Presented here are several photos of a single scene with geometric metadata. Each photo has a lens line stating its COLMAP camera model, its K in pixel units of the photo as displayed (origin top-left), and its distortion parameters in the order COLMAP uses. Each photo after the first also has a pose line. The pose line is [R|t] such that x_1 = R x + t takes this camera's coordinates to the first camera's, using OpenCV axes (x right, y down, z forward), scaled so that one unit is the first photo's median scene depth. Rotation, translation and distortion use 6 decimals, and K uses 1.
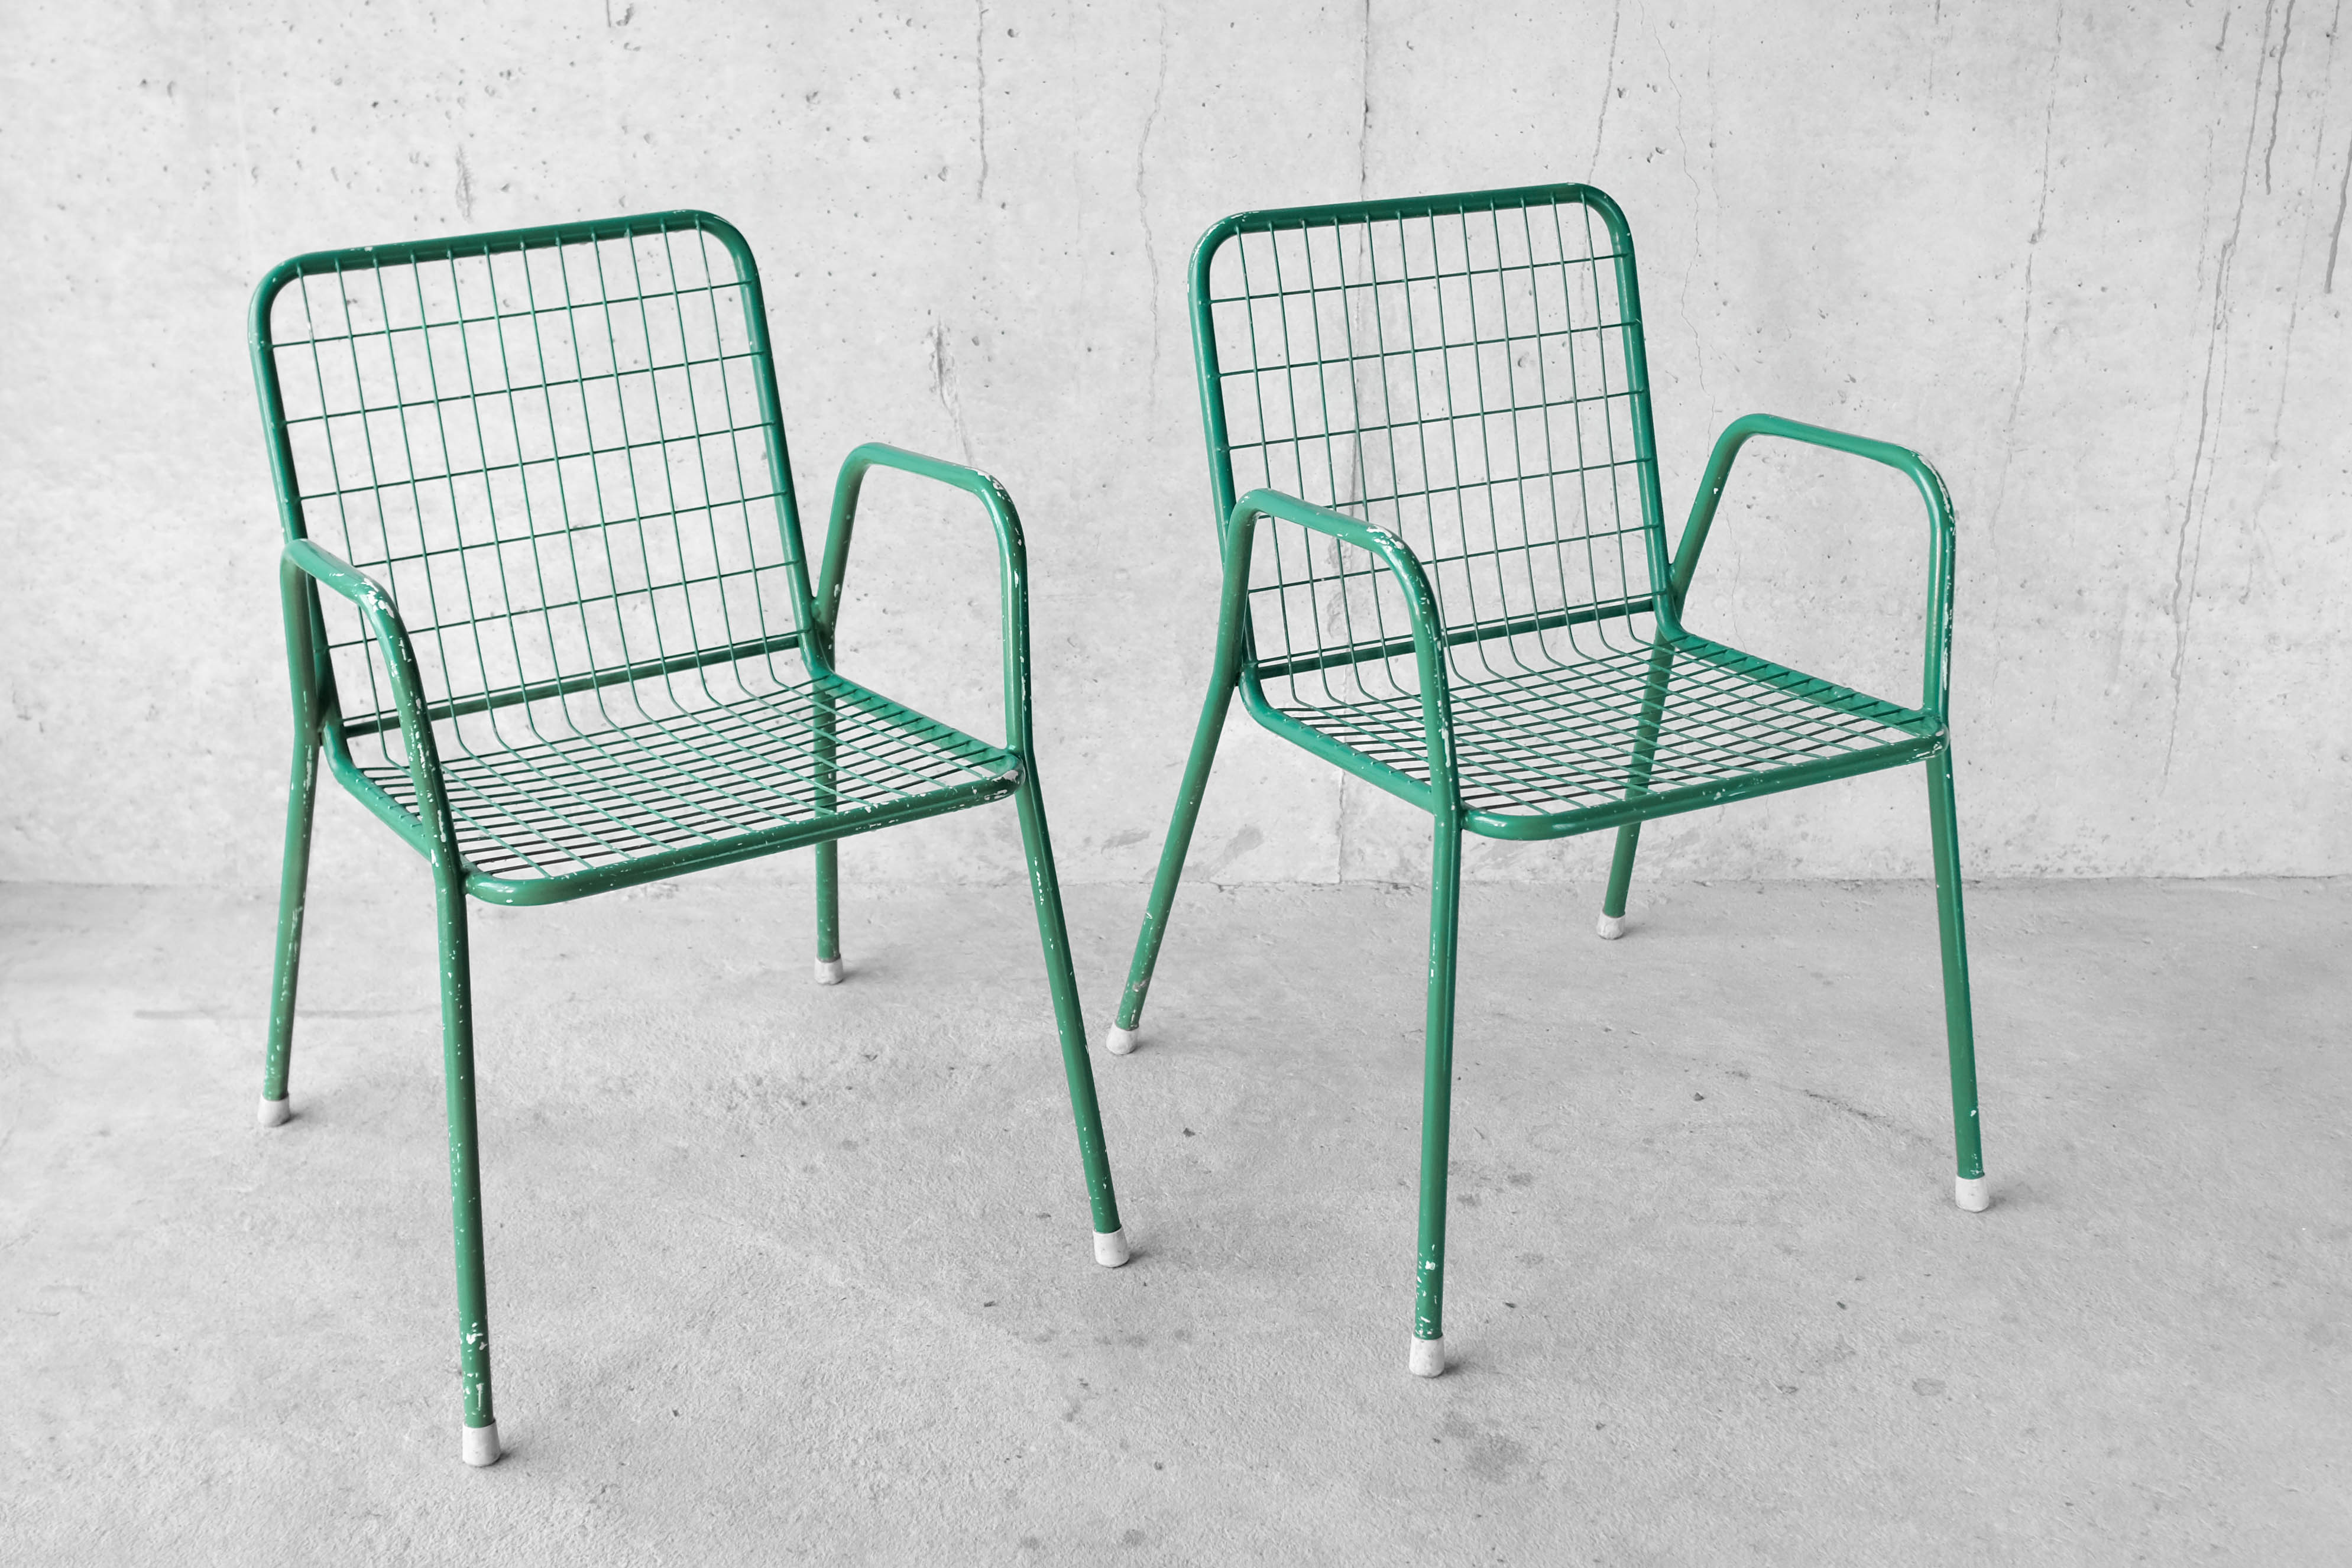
lens RADIAL K [[2927.1, 0, 1119.8], [0, 2927.1, 702.9], [0, 0, 1]] dist [-0.114995, 0.161002]
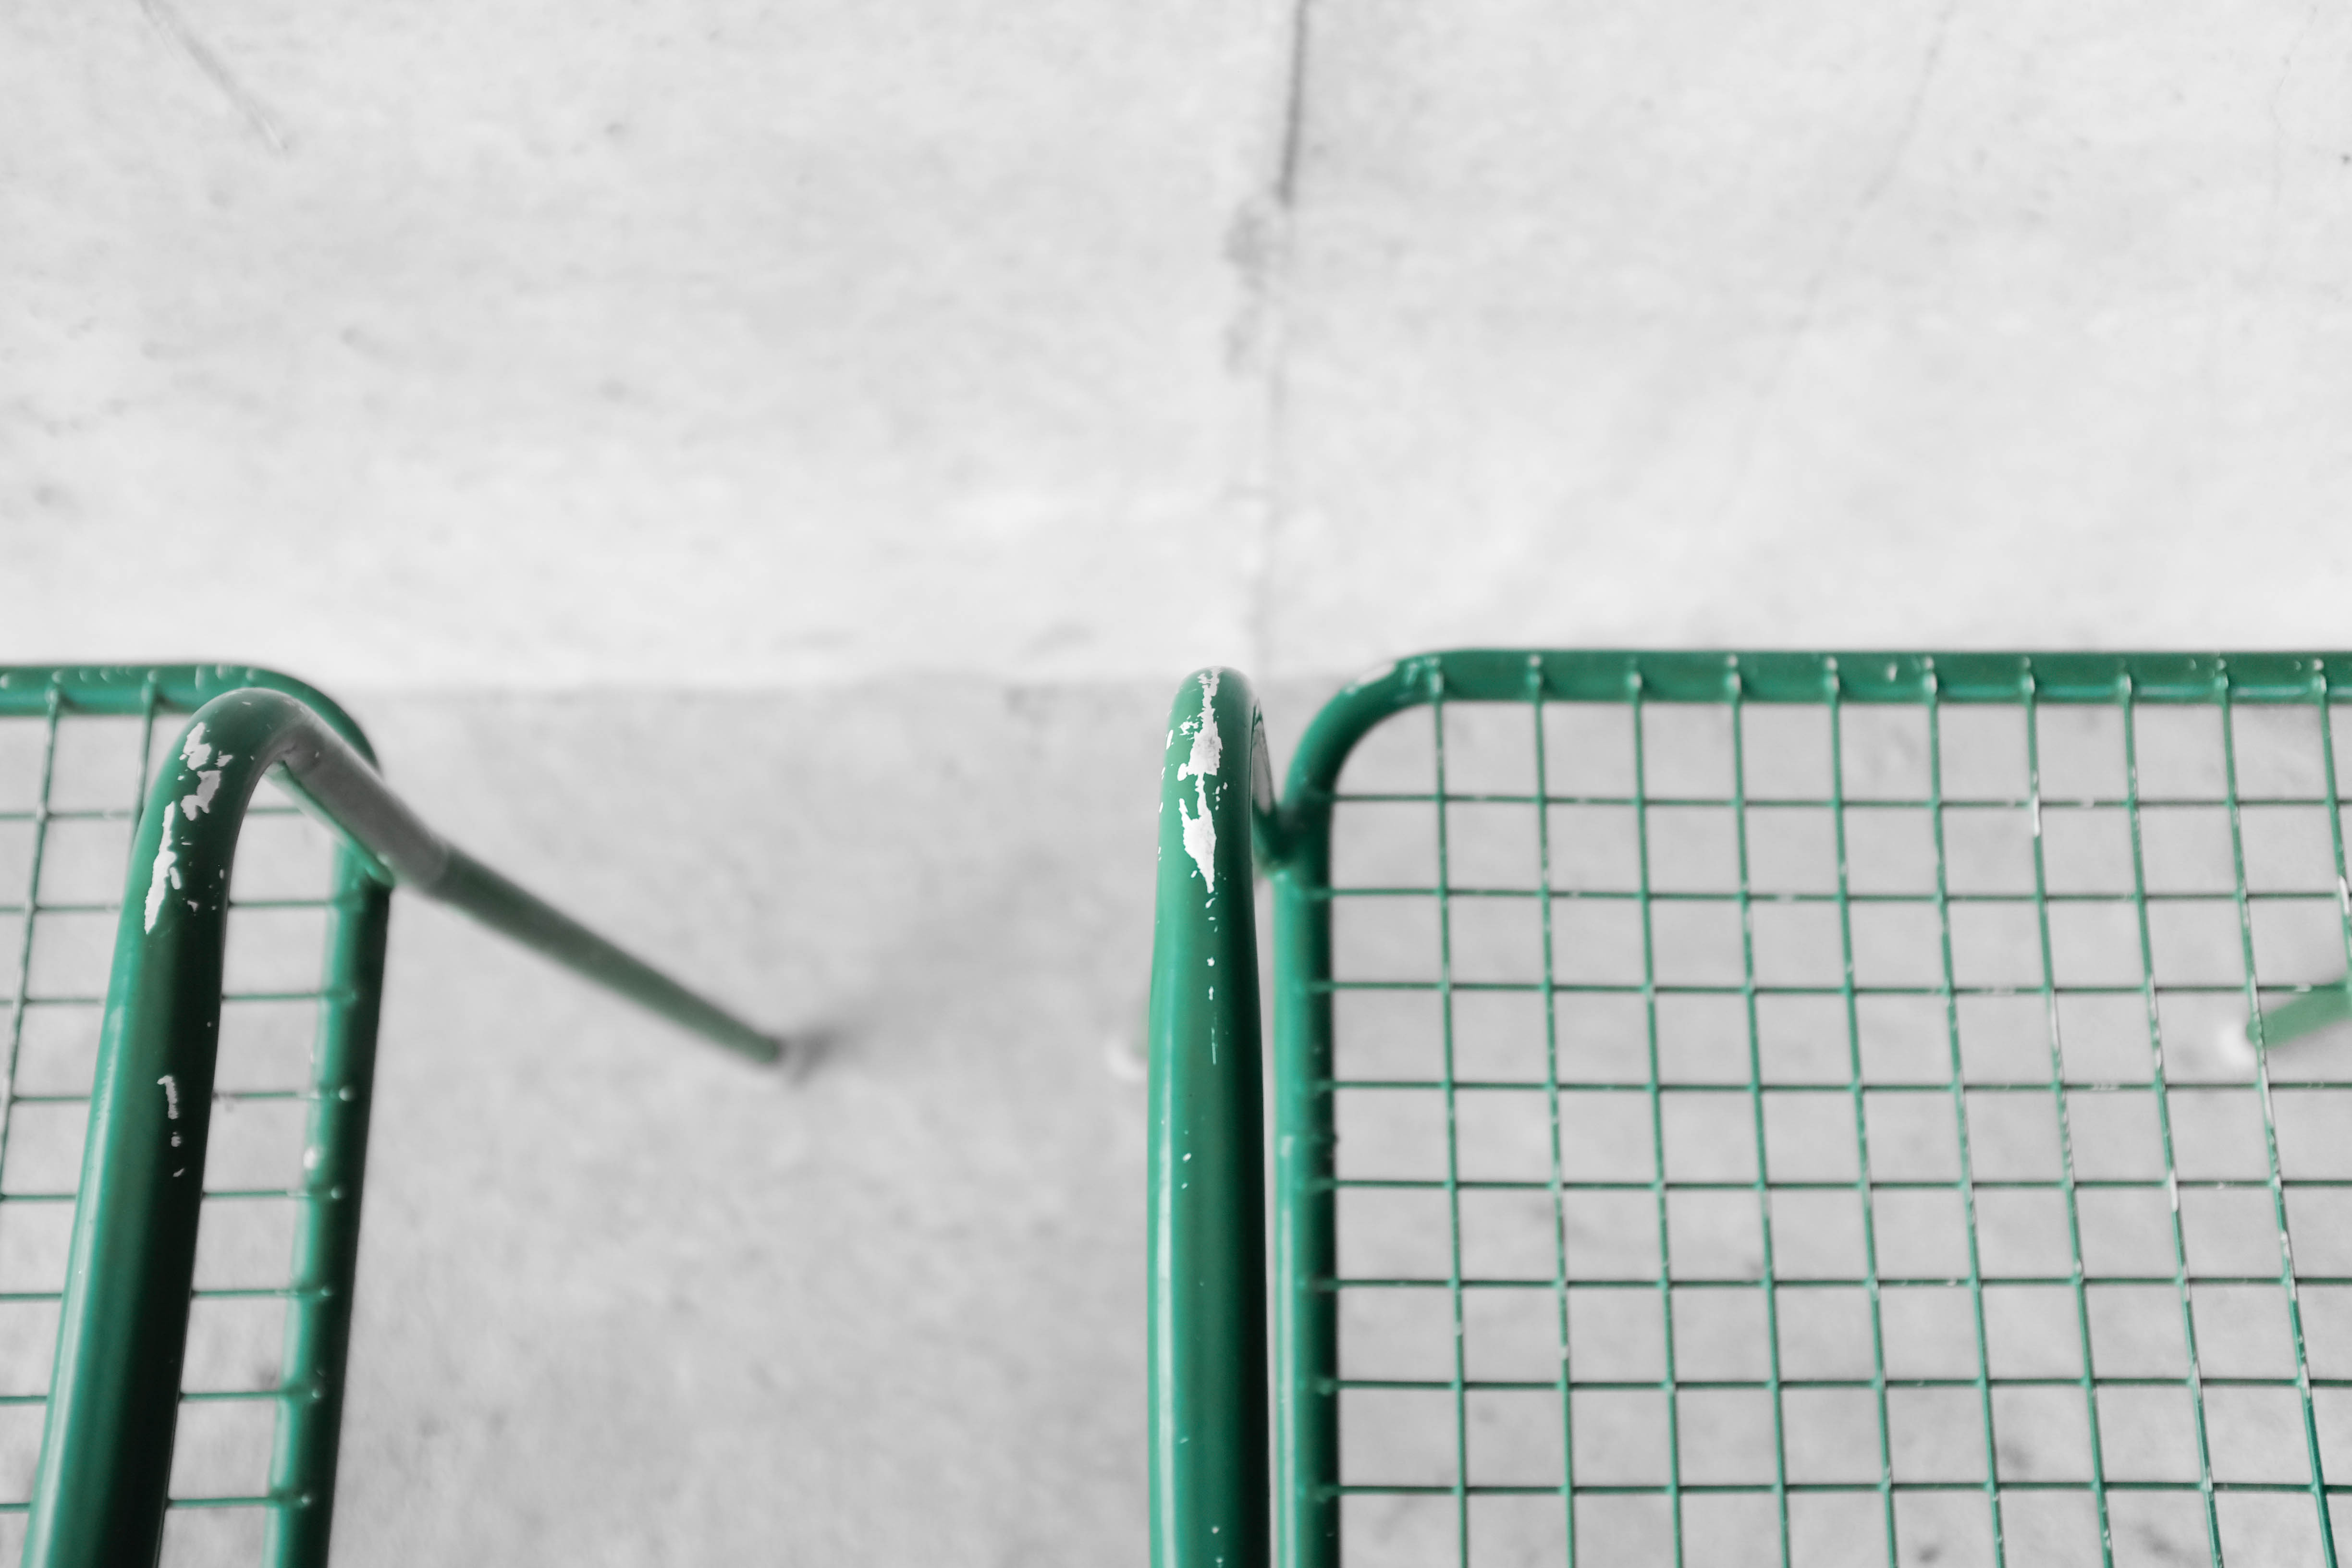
lens RADIAL K [[2446.6, 0, 1173.9], [0, 2446.6, 822.2], [0, 0, 1]] dist [-0.058050, 0.006232]
pose [[0.999993, 0.002449, -0.002806, 0.068408], [0.000125, 0.730881, 0.682505, -0.226076], [0.003723, -0.682500, 0.730876, 0.740227]]
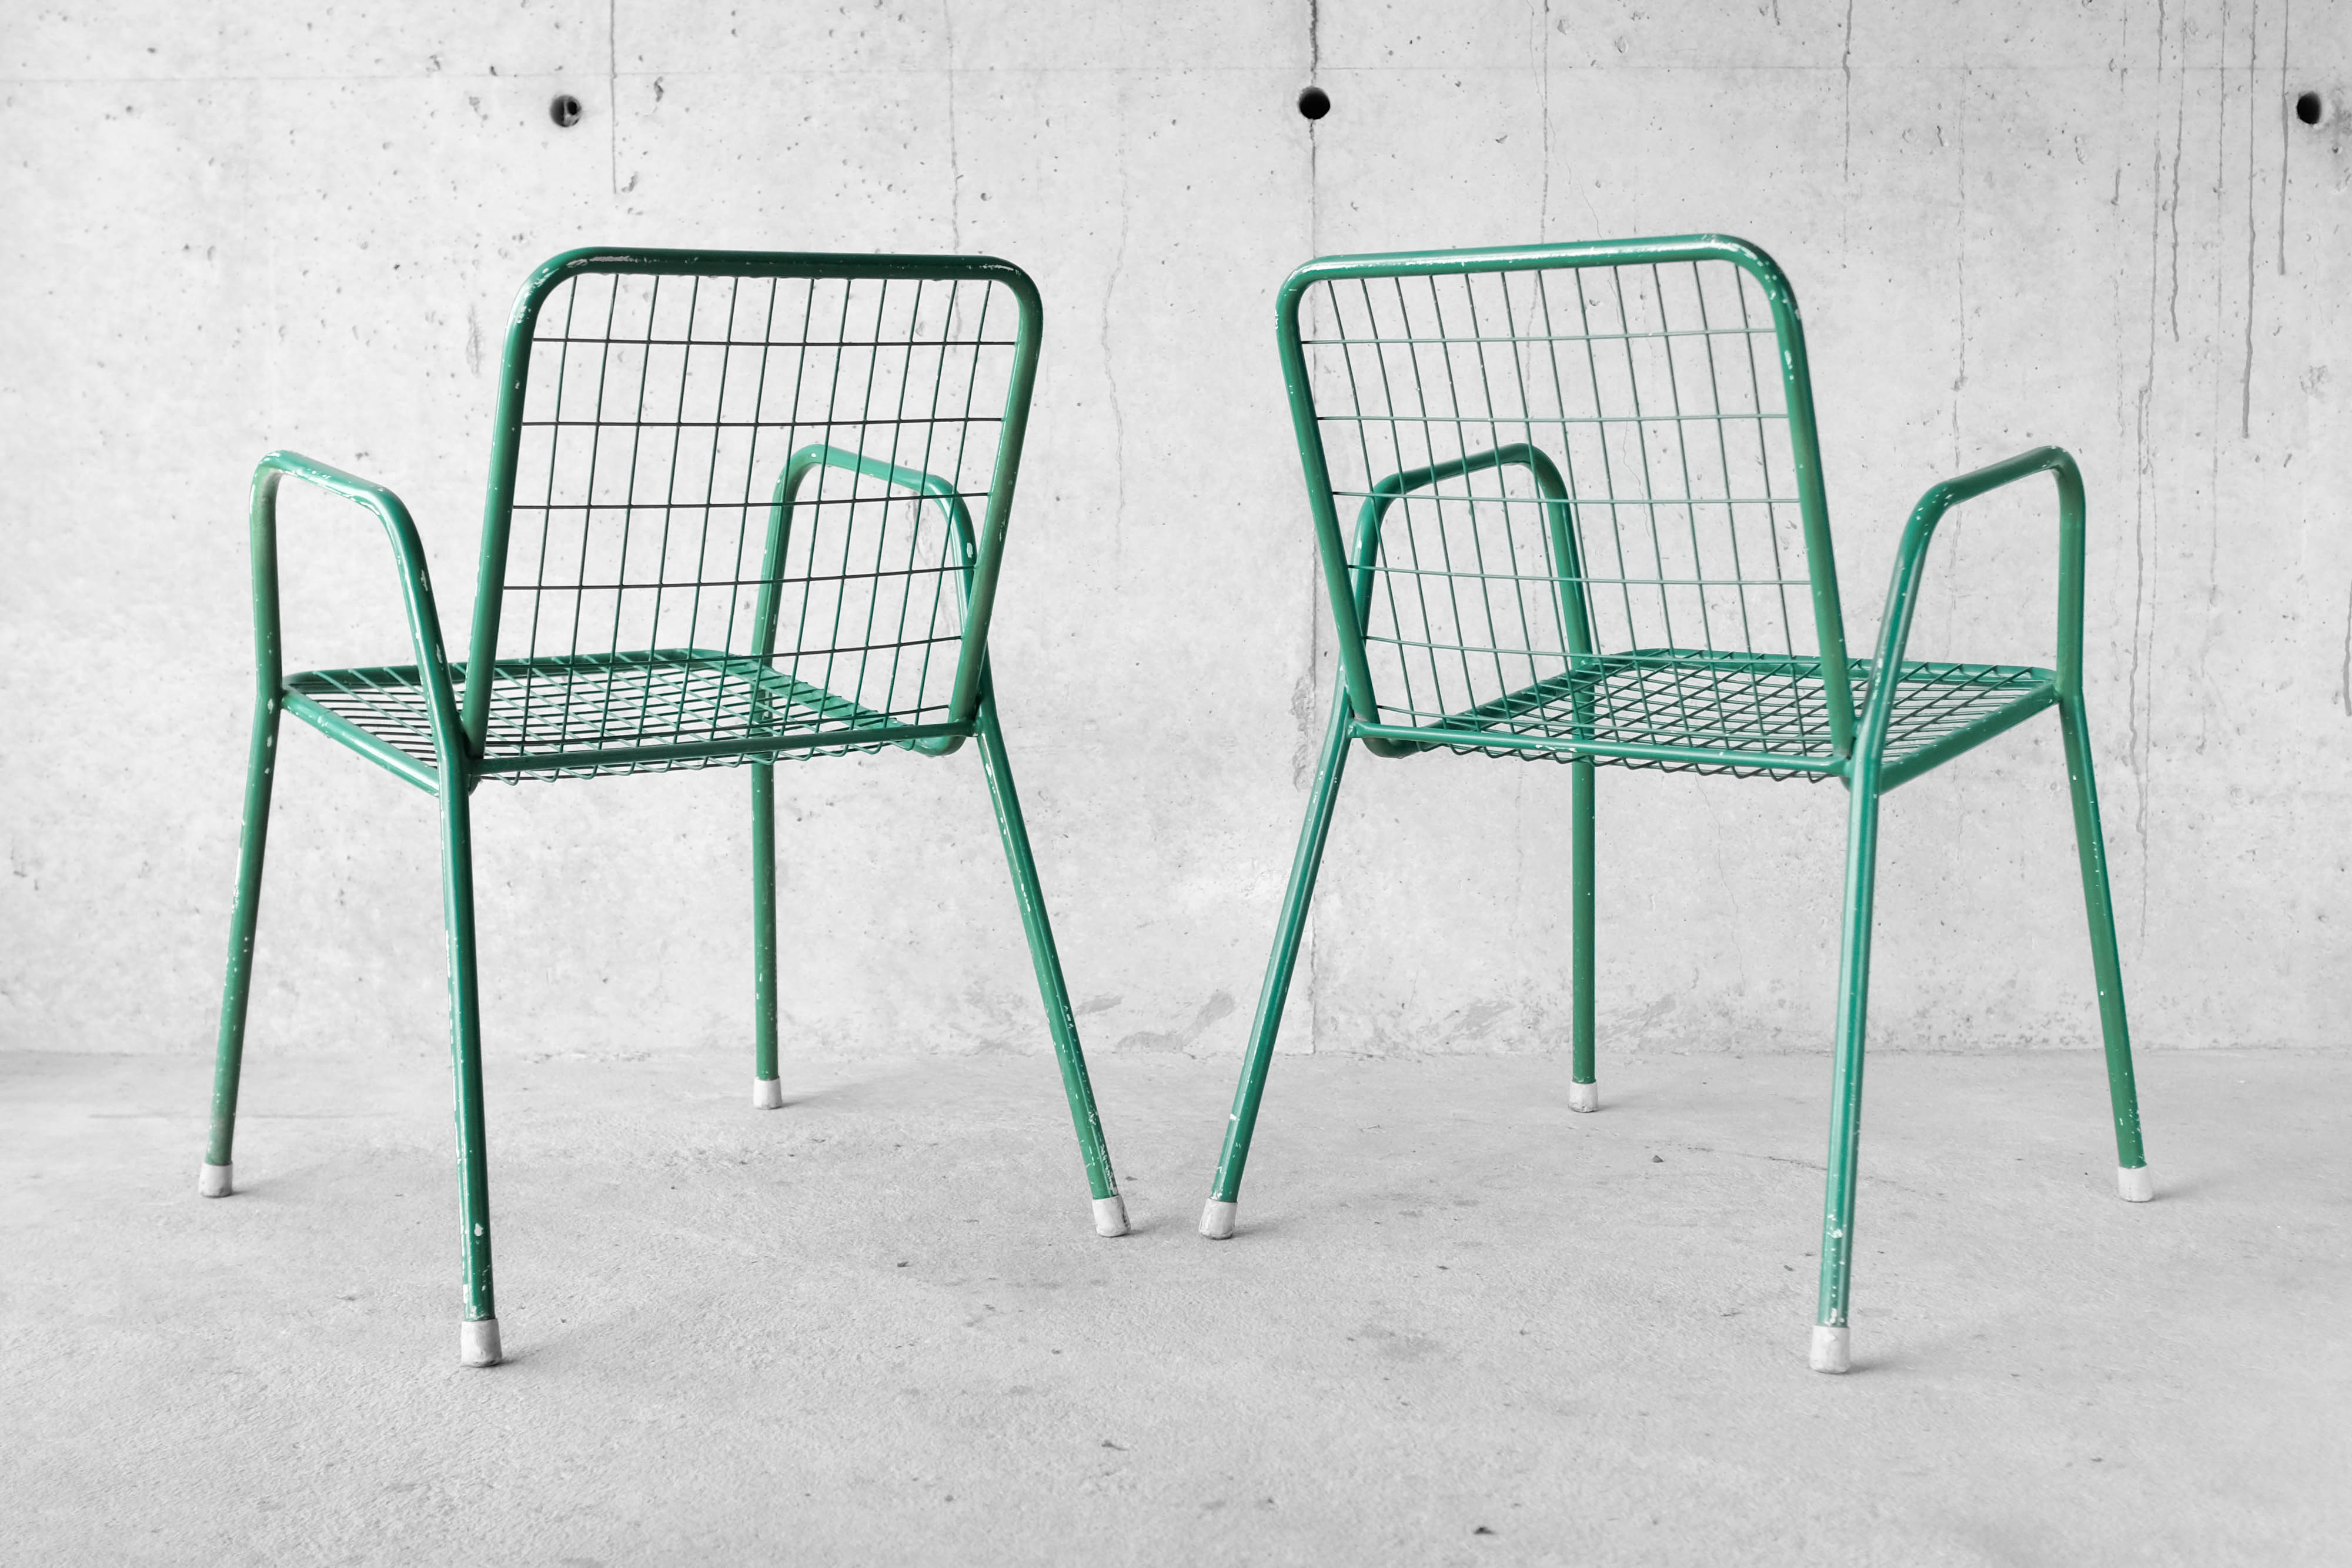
lens RADIAL K [[2913.4, 0, 1191.2], [0, 2913.4, 758.0], [0, 0, 1]] dist [-0.110637, 0.139594]
pose [[0.999731, -0.003472, -0.022935, 0.061840], [-0.003032, 0.960688, -0.277615, 0.261587], [0.022997, 0.277610, 0.960419, 0.024054]]
